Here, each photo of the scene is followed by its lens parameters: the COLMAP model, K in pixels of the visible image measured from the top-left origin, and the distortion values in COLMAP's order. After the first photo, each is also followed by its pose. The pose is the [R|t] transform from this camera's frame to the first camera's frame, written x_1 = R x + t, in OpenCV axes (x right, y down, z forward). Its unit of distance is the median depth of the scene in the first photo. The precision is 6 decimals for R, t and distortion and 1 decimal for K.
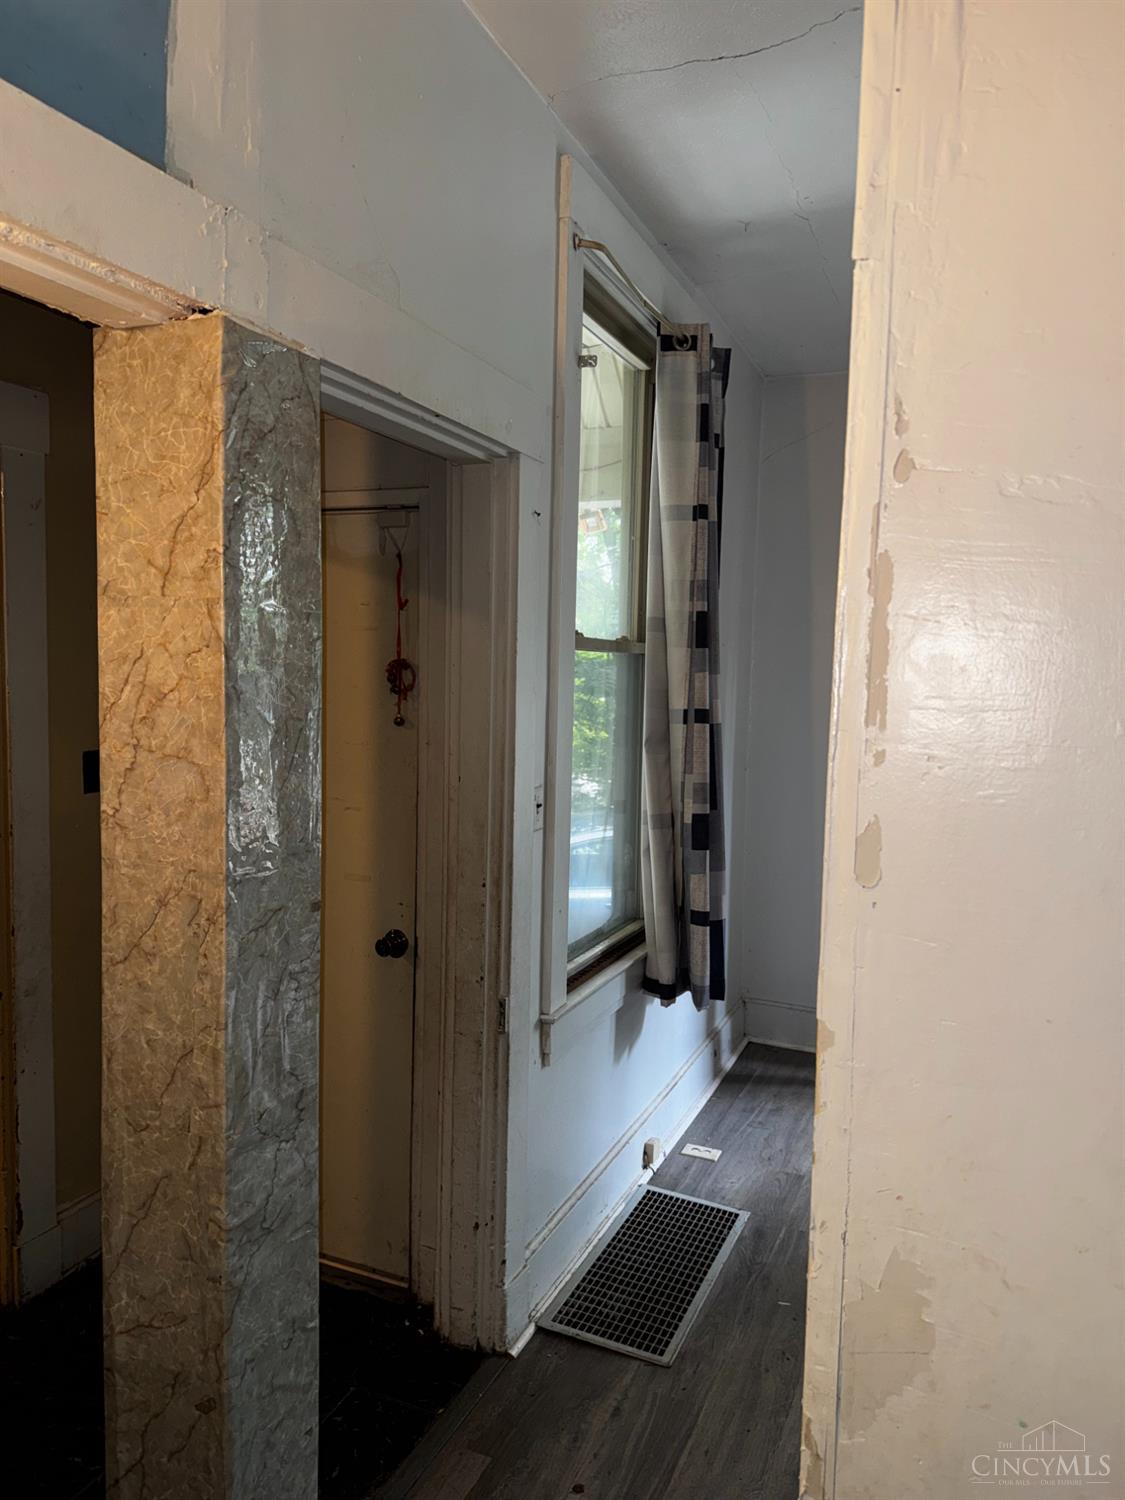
lens RADIAL K [[1049.6, 0, 570.1], [0, 1049.6, 752.4], [0, 0, 1]] dist [0.107821, -0.176732]
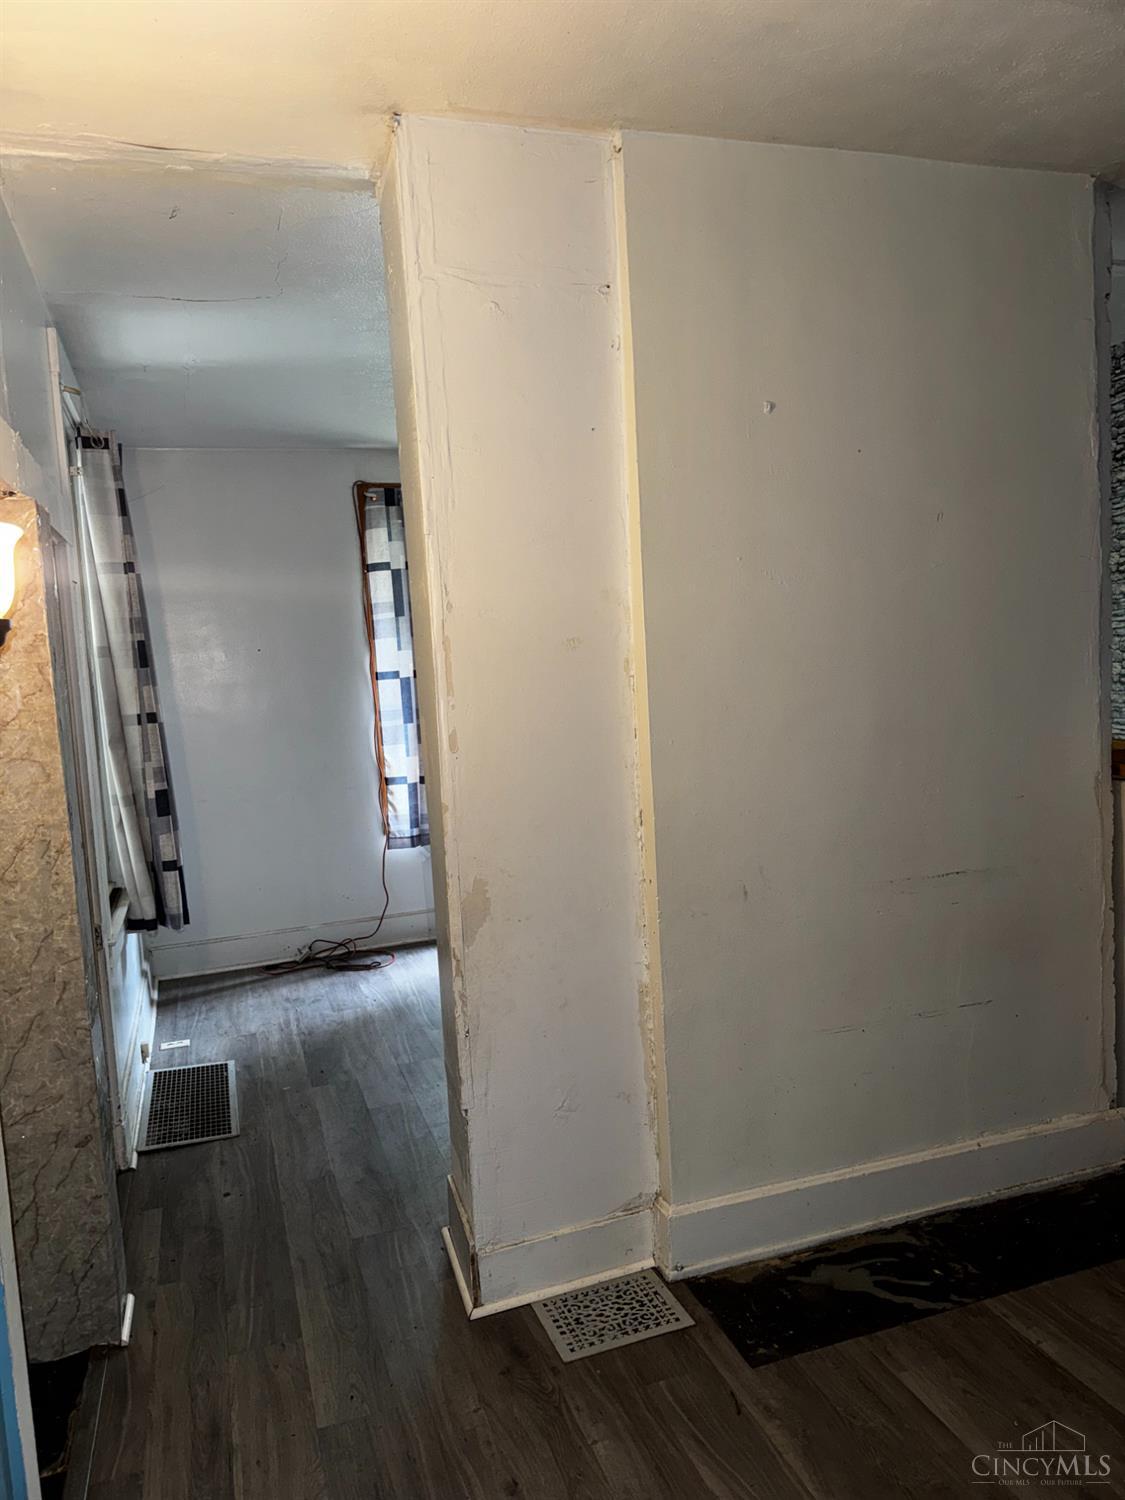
lens RADIAL K [[1049.6, 0, 570.1], [0, 1049.6, 752.4], [0, 0, 1]] dist [0.107821, -0.176732]
pose [[0.737071, -0.122895, 0.664547, -0.486528], [0.120875, 0.991444, 0.049282, 0.009032], [-0.664917, 0.044003, 0.745620, -0.468600]]
